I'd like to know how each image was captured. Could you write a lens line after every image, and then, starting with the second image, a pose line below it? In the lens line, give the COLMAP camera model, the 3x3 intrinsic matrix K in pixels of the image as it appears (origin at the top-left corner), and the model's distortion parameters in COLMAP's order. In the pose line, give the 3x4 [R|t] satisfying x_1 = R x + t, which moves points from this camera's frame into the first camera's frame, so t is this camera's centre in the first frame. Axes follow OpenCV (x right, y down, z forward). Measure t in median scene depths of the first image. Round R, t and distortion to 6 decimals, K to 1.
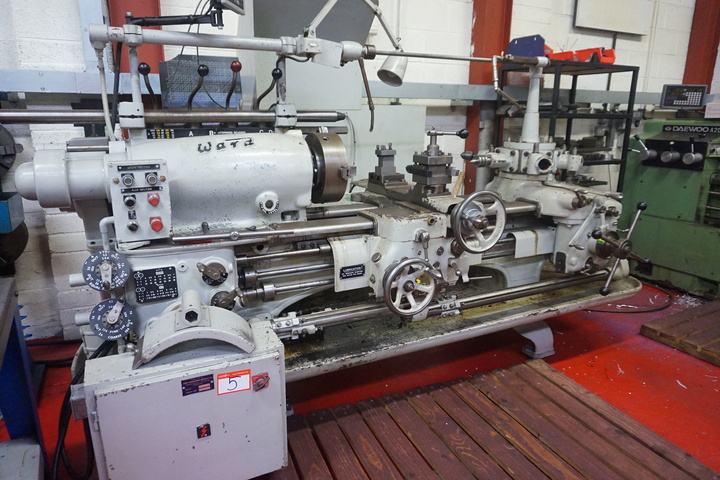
lens RADIAL K [[477.4, 0, 360.0], [0, 477.4, 240.0], [0, 0, 1]] dist [-0.053034, 0.032316]
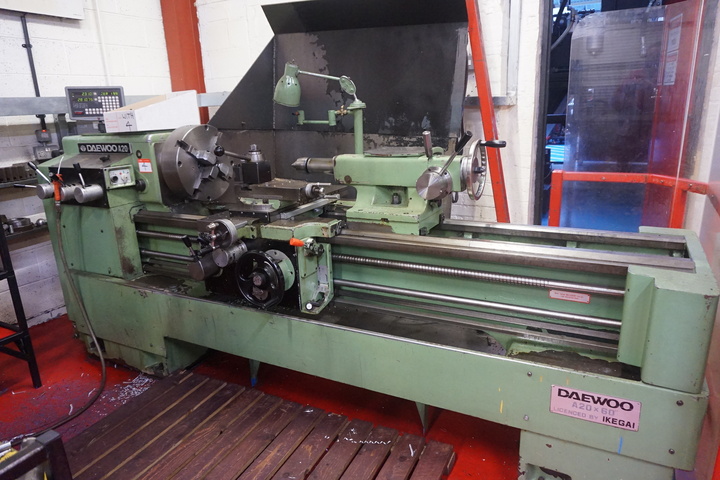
lens RADIAL K [[477.4, 0, 360.0], [0, 477.4, 240.0], [0, 0, 1]] dist [-0.053034, 0.032316]
pose [[0.794393, -0.200846, 0.573237, 0.797441], [0.197628, 0.977864, 0.068743, -0.096255], [-0.574355, 0.058678, 0.816501, 0.259500]]
